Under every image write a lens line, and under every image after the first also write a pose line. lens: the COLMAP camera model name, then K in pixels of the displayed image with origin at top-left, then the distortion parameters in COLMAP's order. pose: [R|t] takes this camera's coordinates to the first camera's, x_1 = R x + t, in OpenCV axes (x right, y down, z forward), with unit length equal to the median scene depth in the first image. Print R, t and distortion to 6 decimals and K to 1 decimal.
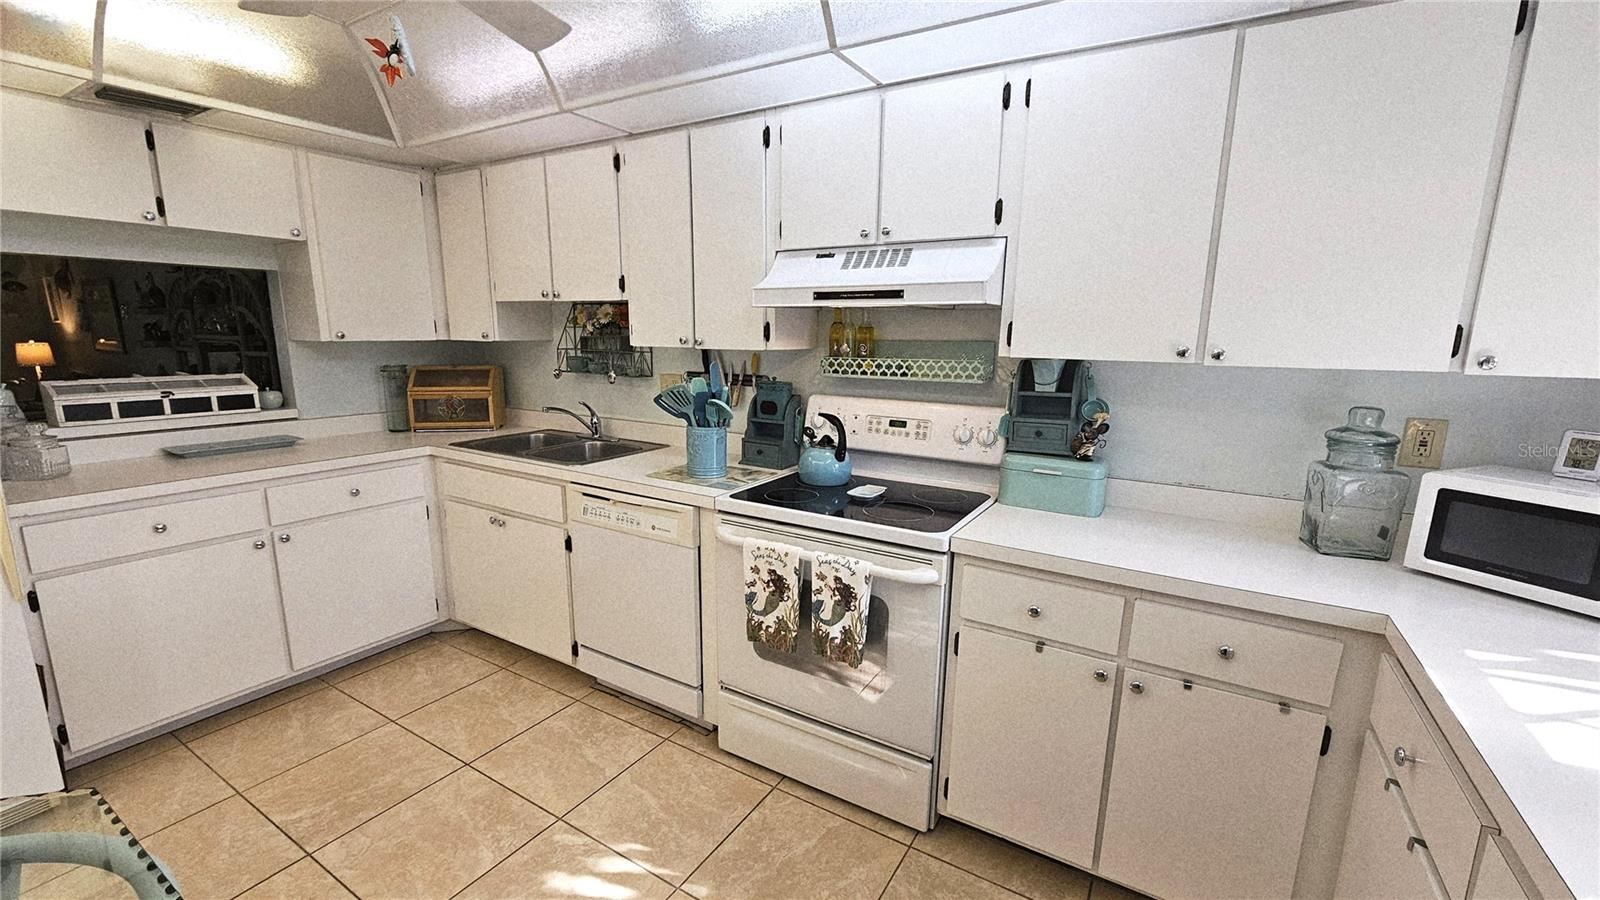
lens RADIAL K [[651.5, 0, 802.5], [0, 651.5, 459.2], [0, 0, 1]] dist [-0.003728, -0.000324]
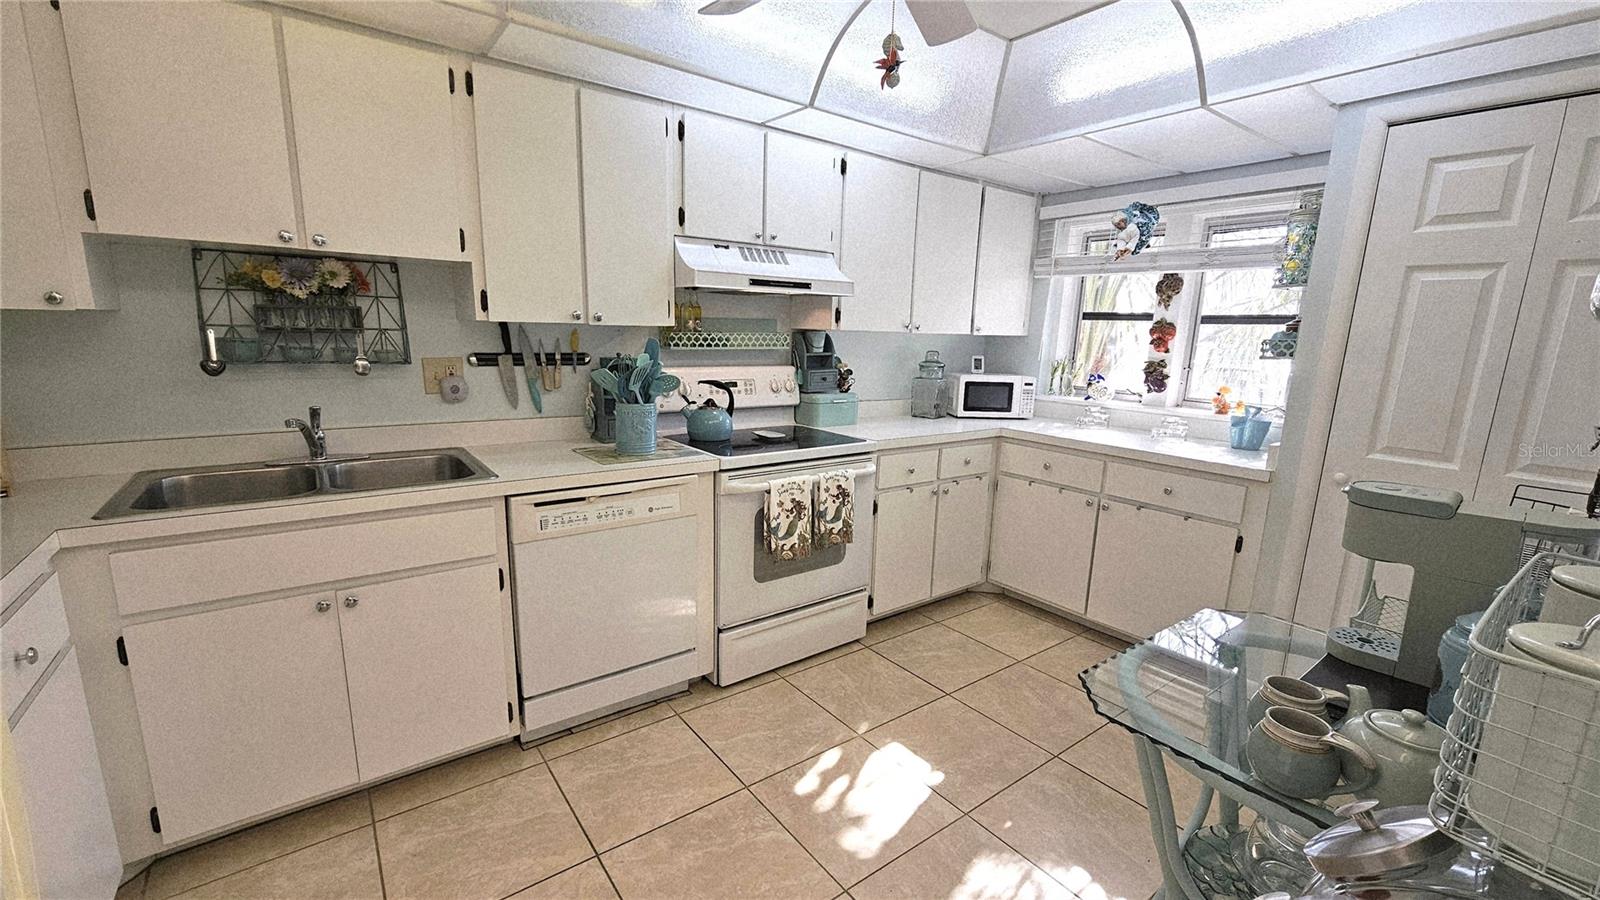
lens RADIAL K [[651.5, 0, 801.7], [0, 651.5, 455.3], [0, 0, 1]] dist [-0.003728, -0.000324]
pose [[0.375159, -0.182640, 0.908789, -1.131432], [0.154045, 0.979049, 0.133168, -0.077576], [-0.914071, 0.090035, 0.395434, 0.450820]]
